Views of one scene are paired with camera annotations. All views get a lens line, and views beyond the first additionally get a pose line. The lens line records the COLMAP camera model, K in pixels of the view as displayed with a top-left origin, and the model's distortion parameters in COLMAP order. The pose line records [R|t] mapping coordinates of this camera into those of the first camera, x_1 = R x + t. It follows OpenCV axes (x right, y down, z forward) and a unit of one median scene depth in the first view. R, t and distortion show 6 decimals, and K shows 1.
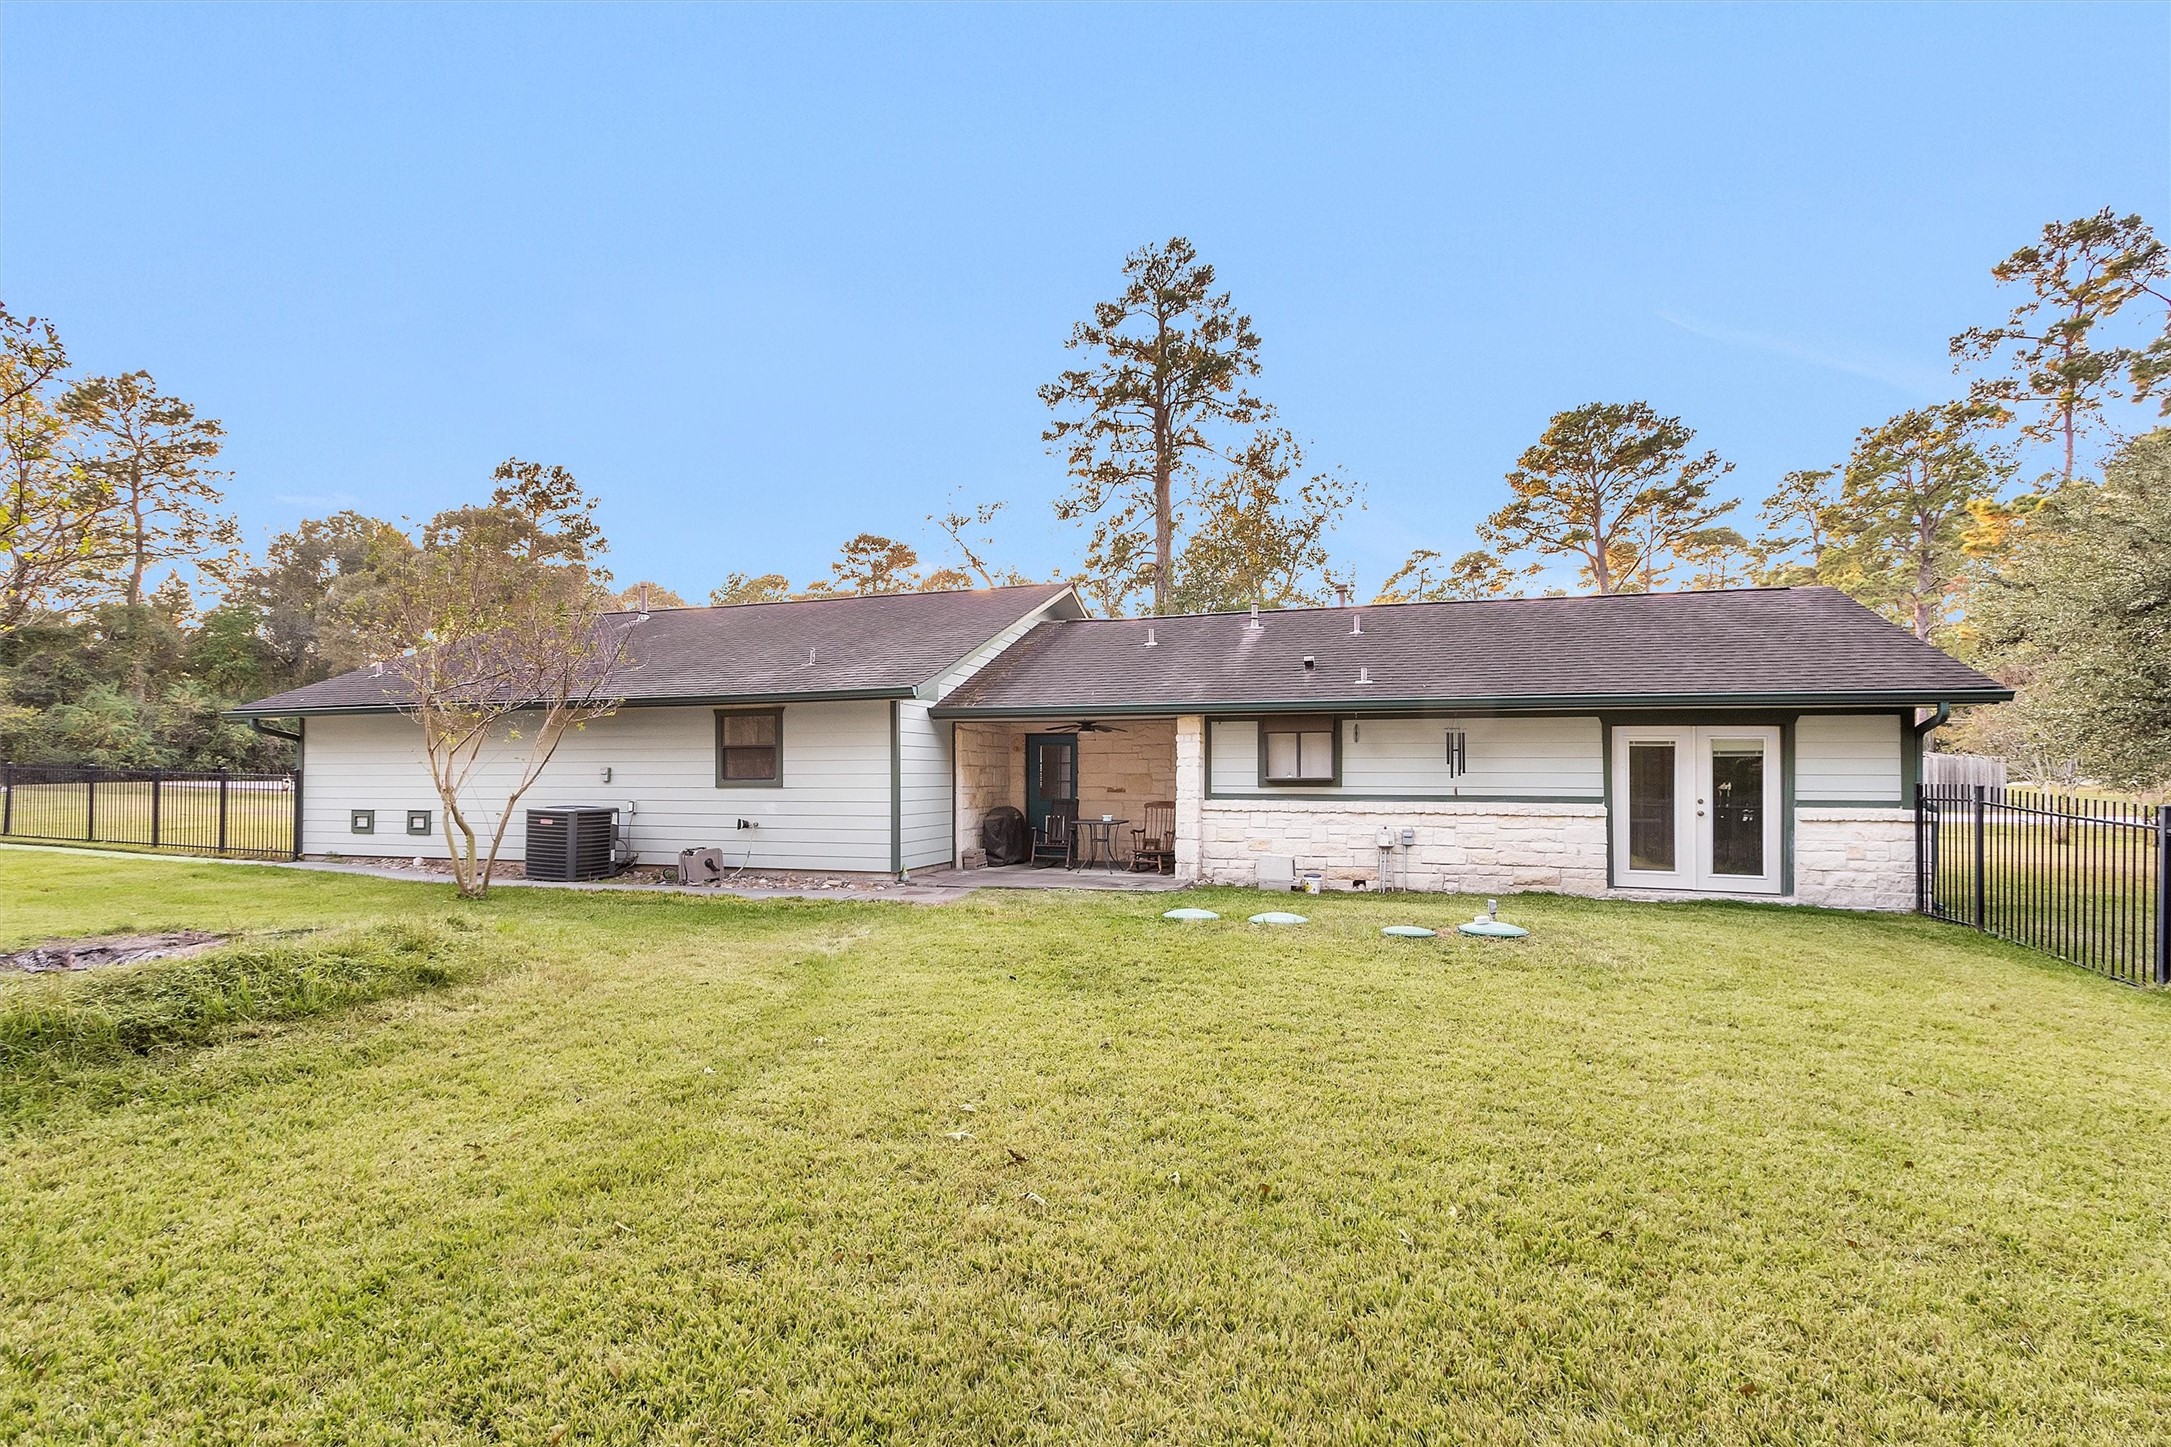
lens RADIAL K [[985.6, 0, 1052.8], [0, 985.6, 720.9], [0, 0, 1]] dist [0.001220, 0.001028]
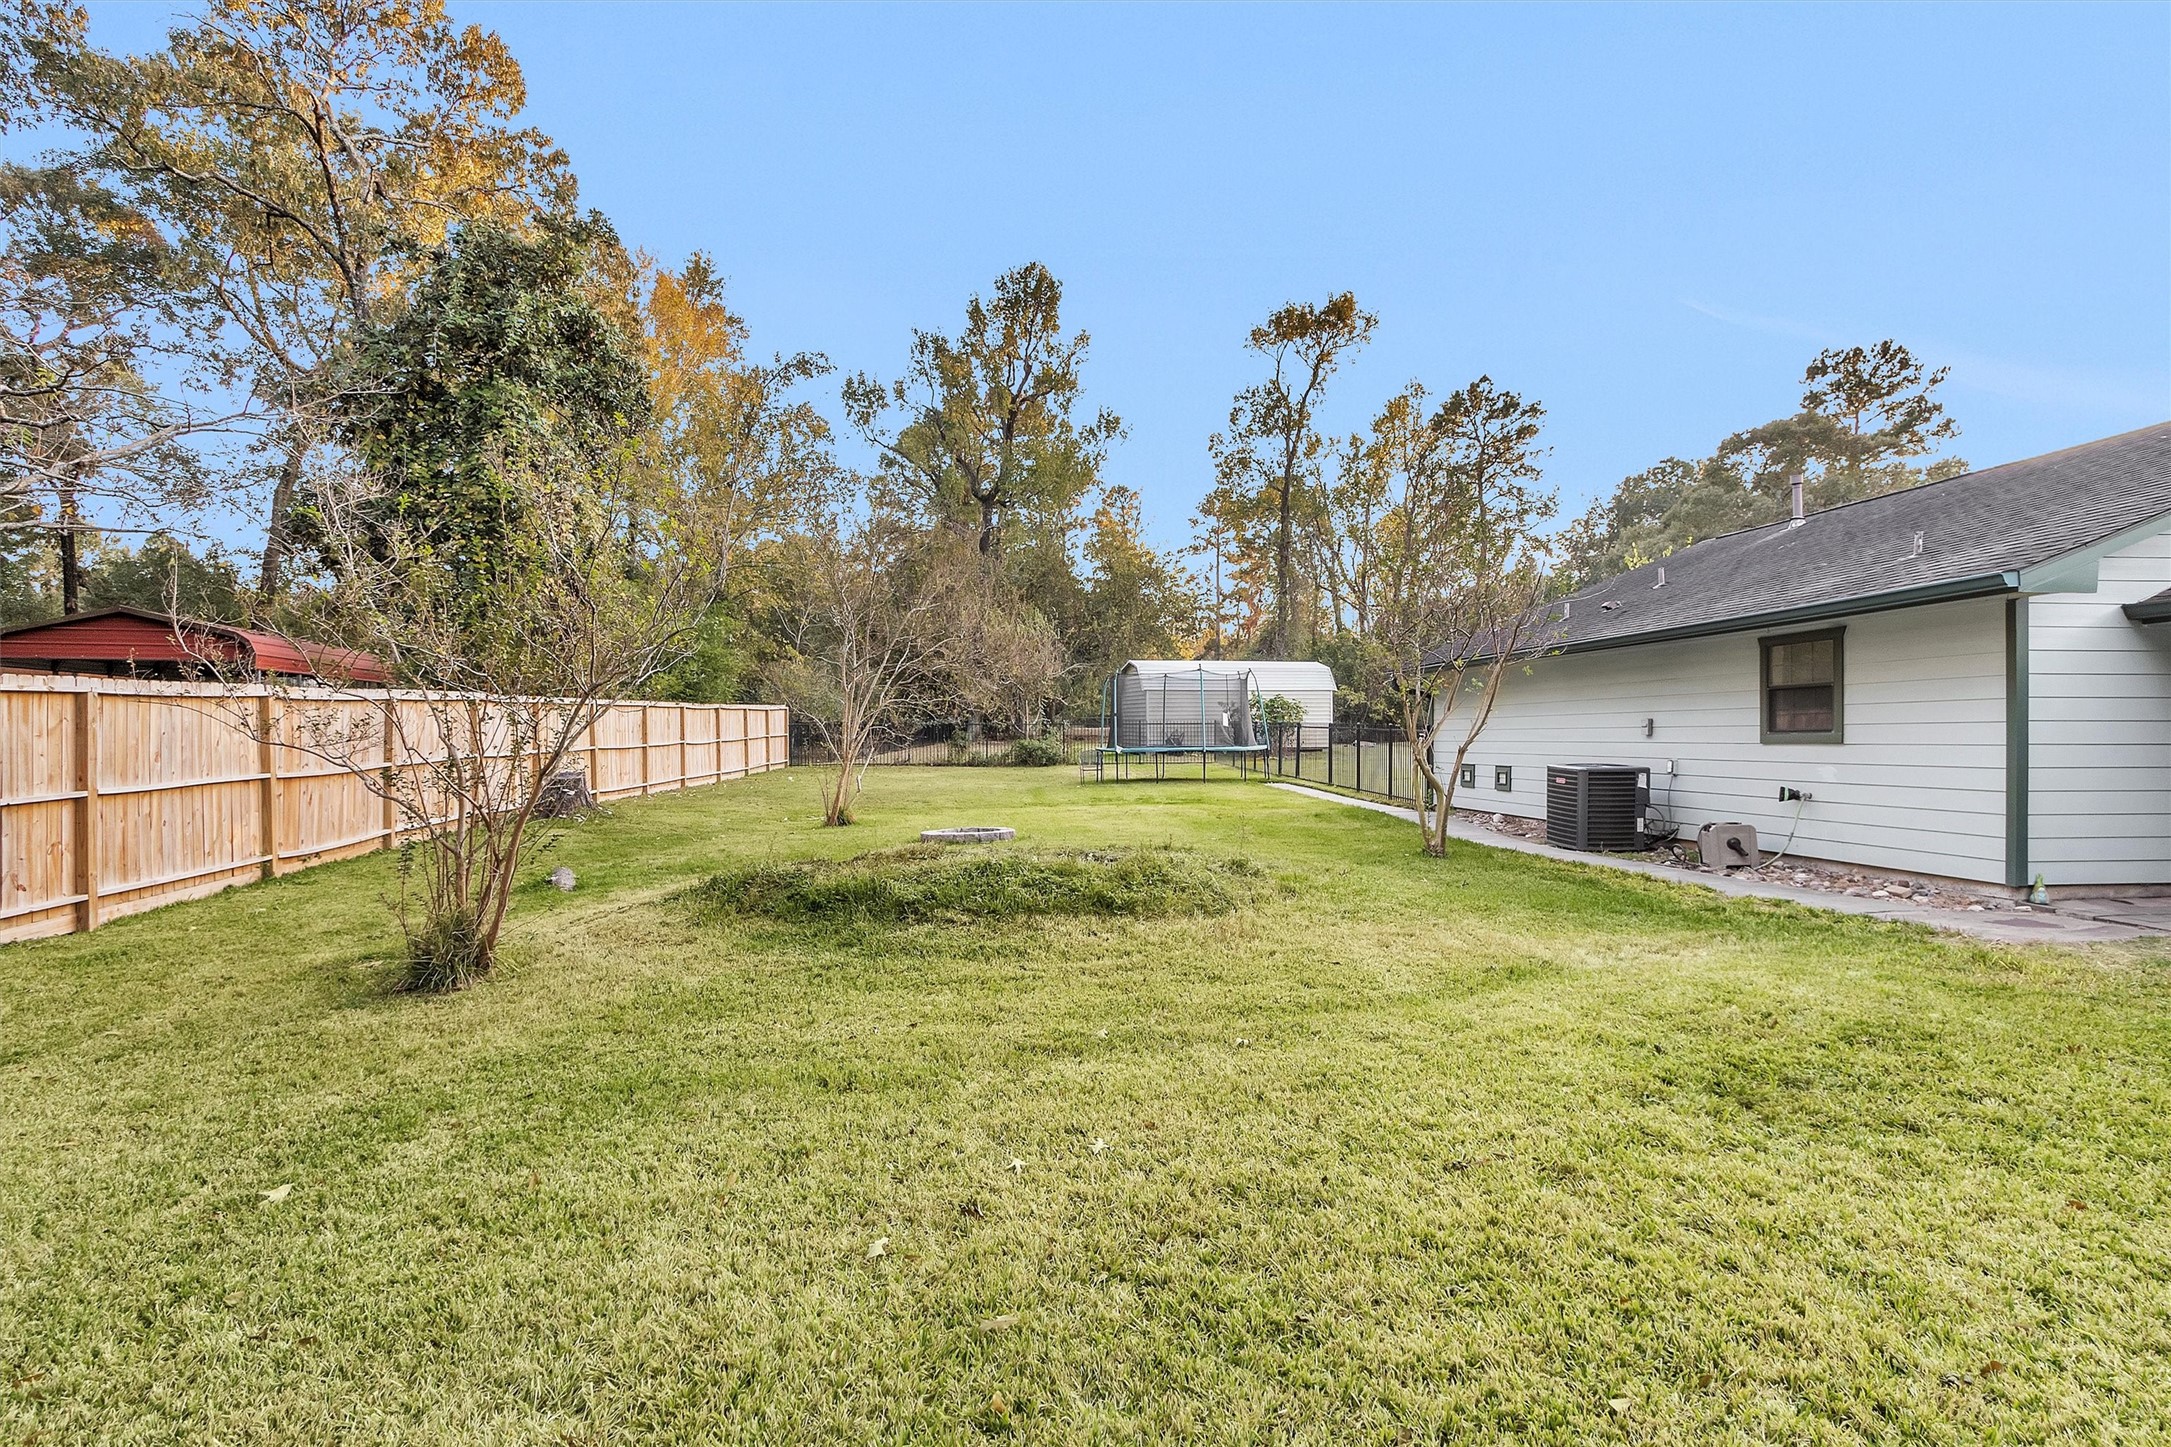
lens RADIAL K [[1112.9, 0, 1085.5], [0, 1112.9, 723.5], [0, 0, 1]] dist [-0.000507, -0.000159]
pose [[0.413220, -0.009289, -0.910584, 0.206471], [0.049119, 0.998720, 0.012102, 0.017964], [0.909306, -0.049728, 0.413147, 0.197872]]
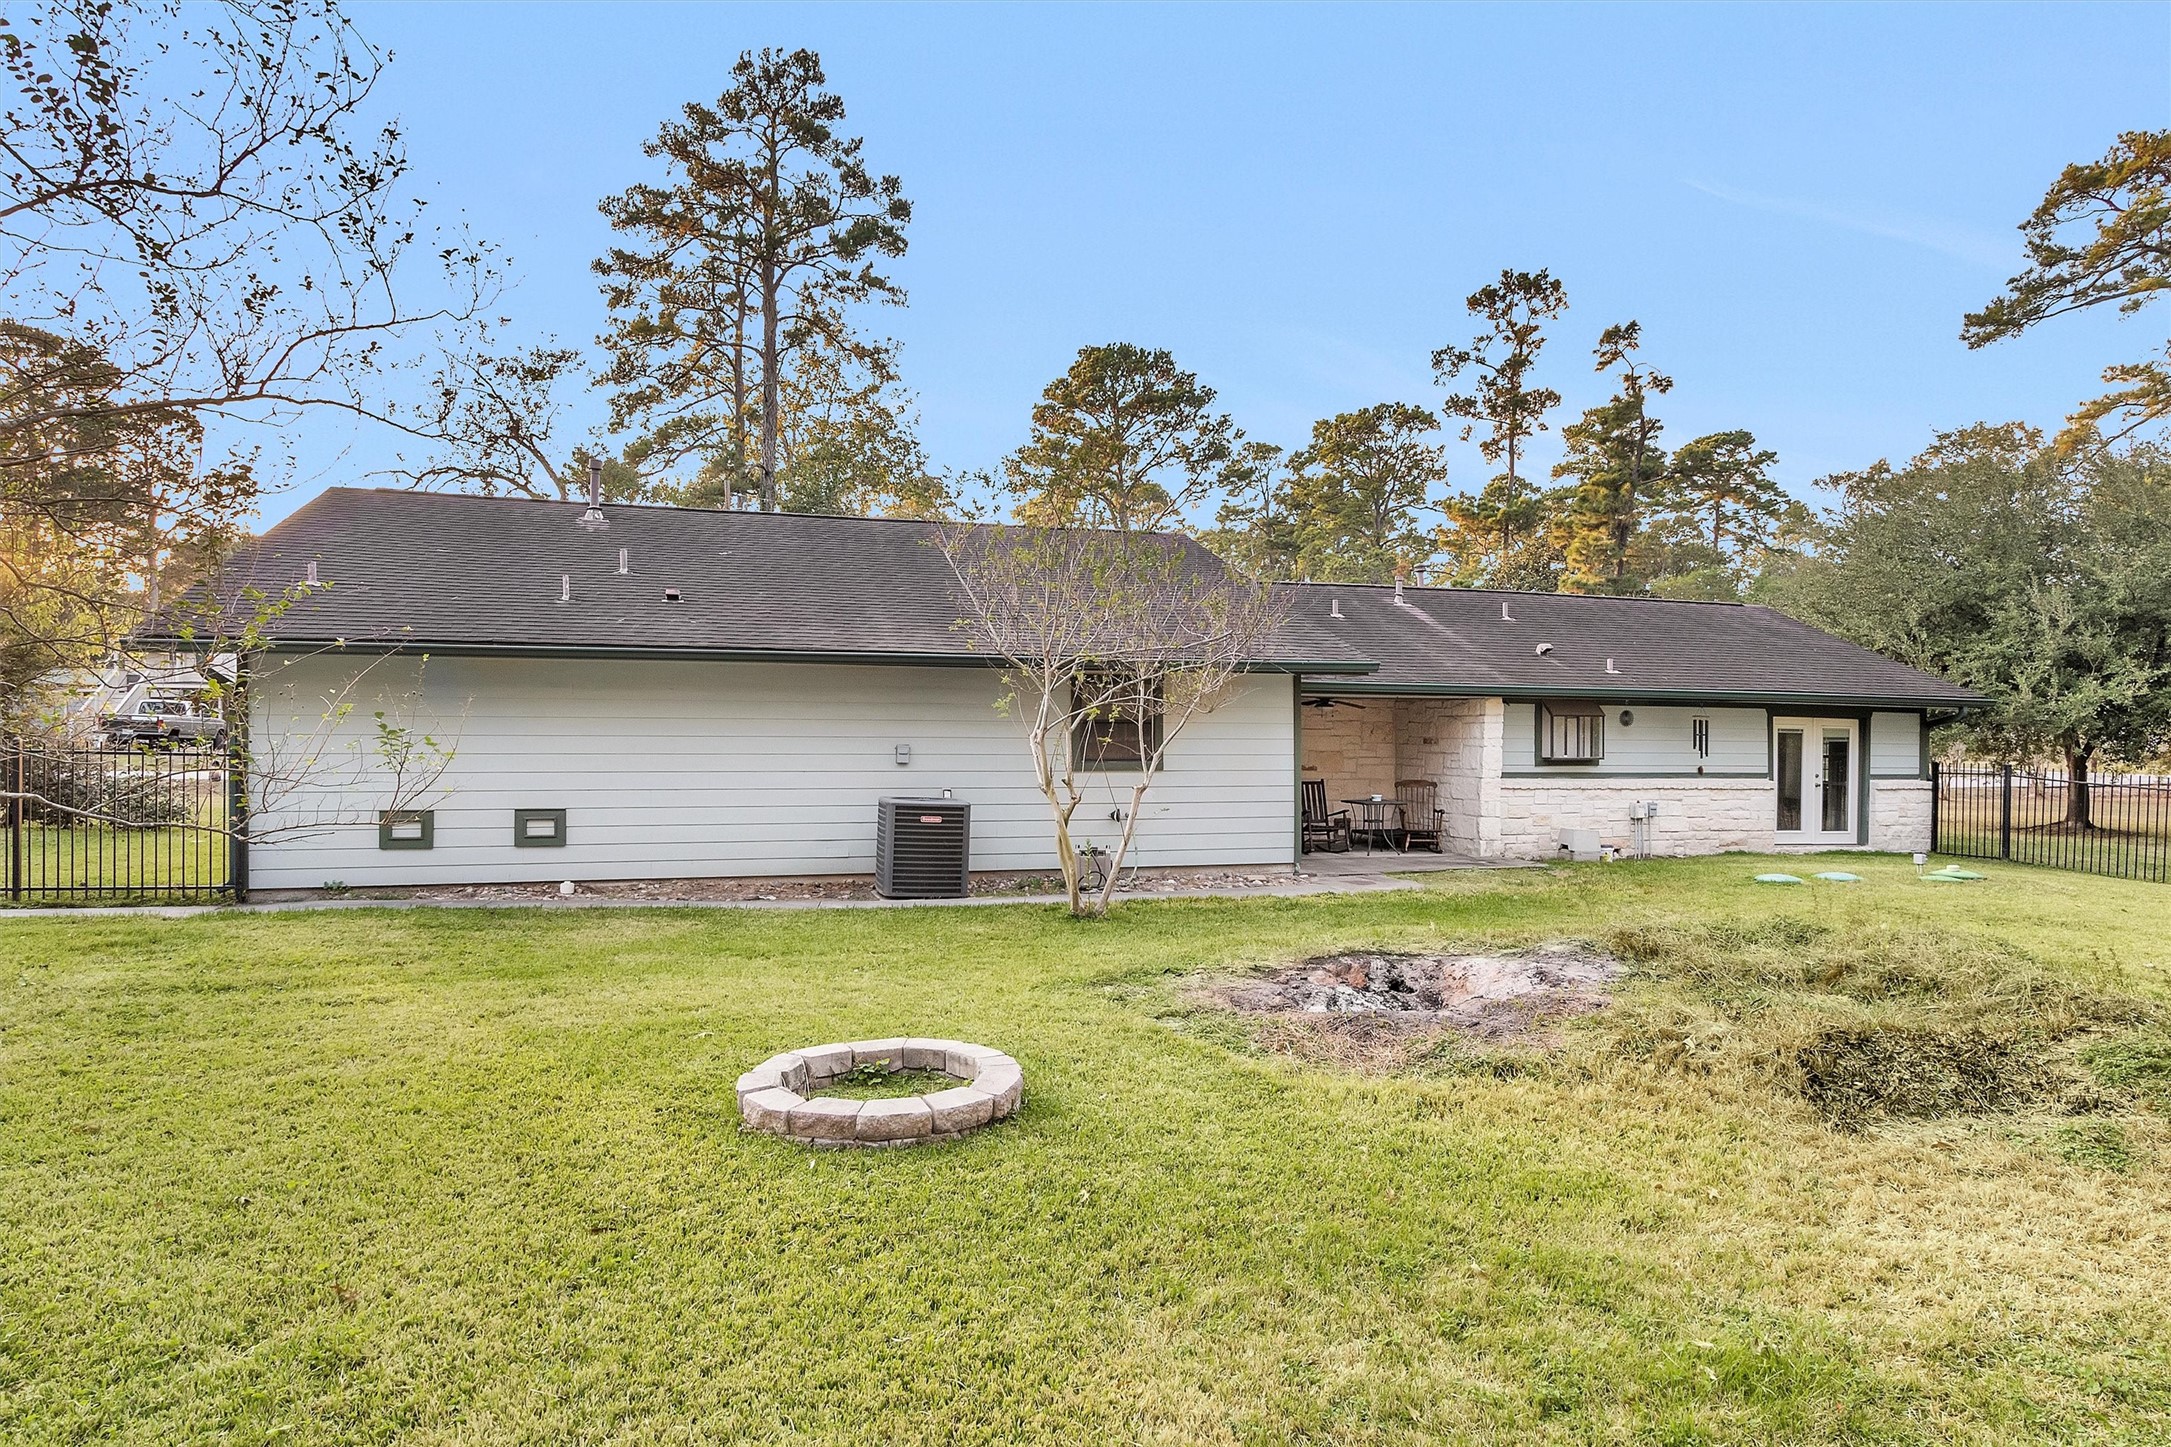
lens RADIAL K [[1233.4, 0, 1088.5], [0, 1233.4, 730.7], [0, 0, 1]] dist [0.000204, -0.000507]
pose [[0.831712, 0.008982, 0.555134, -0.884322], [-0.037891, 0.998456, 0.040615, -0.006222], [-0.553912, -0.054815, 0.830769, 0.158311]]
